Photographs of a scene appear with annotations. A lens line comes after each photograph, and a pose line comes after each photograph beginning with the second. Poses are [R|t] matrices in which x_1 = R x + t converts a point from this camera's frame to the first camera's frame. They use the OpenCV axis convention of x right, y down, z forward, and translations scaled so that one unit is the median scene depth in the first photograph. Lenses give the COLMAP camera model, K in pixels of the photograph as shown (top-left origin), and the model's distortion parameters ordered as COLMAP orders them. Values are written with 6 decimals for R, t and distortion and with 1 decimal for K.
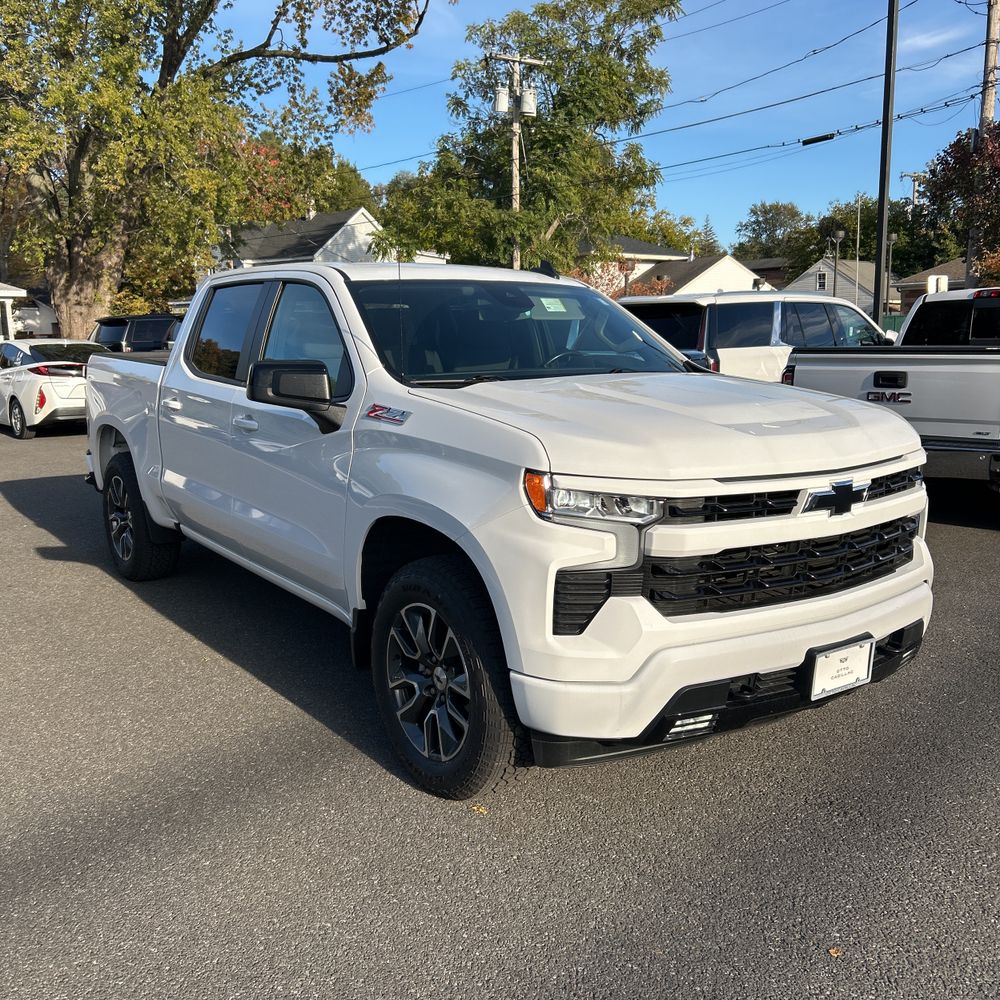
lens RADIAL K [[986.7, 0, 494.2], [0, 986.7, 504.9], [0, 0, 1]] dist [0.016147, -0.004932]
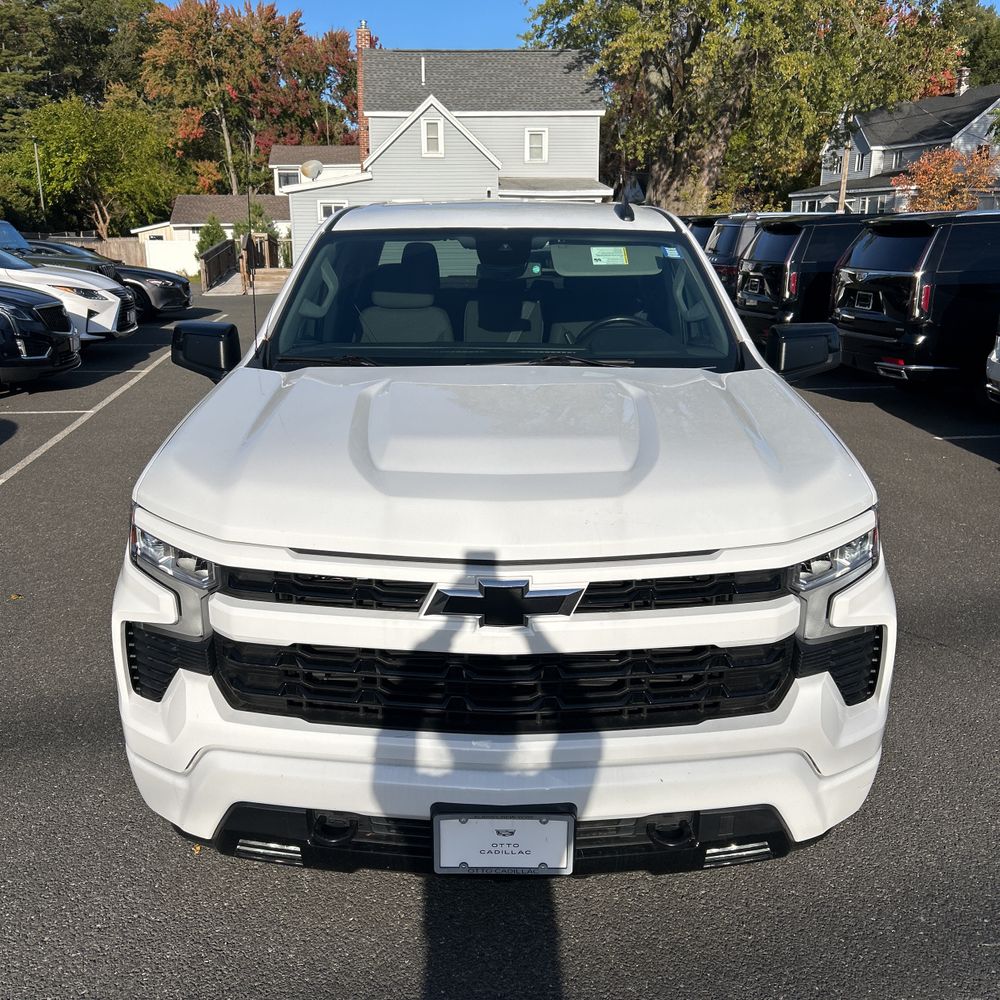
lens RADIAL K [[986.7, 0, 494.2], [0, 986.7, 504.9], [0, 0, 1]] dist [0.016147, -0.004932]
pose [[0.817989, 0.162804, -0.551715, 0.578086], [-0.104221, 0.985185, 0.136194, -0.134219], [0.565714, -0.053905, 0.822838, 0.372214]]
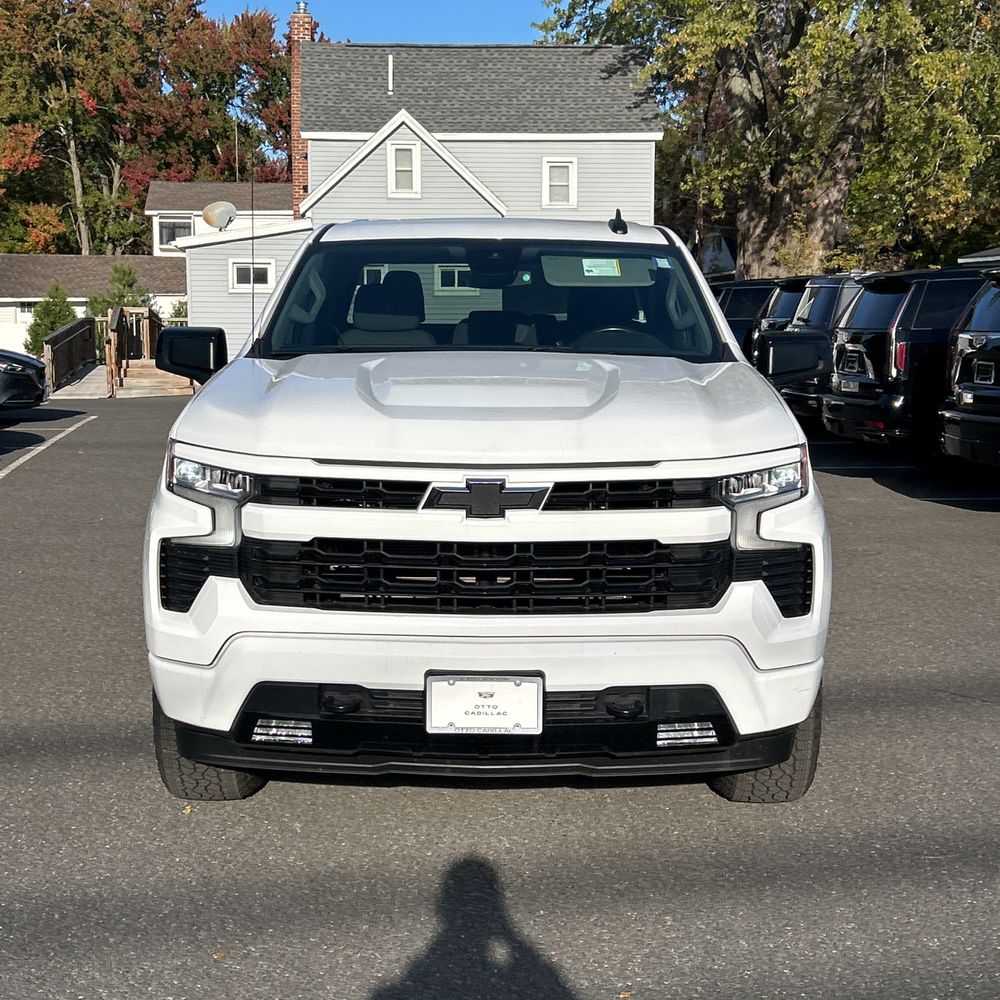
lens RADIAL K [[1625.1, 0, 500.0], [0, 1625.1, 500.0], [0, 0, 1]] dist [0.174772, -0.526234]
pose [[0.818972, 0.078061, -0.568500, 0.943488], [-0.109743, 0.993724, -0.021646, 0.019182], [0.563242, 0.080117, 0.822399, -0.105335]]
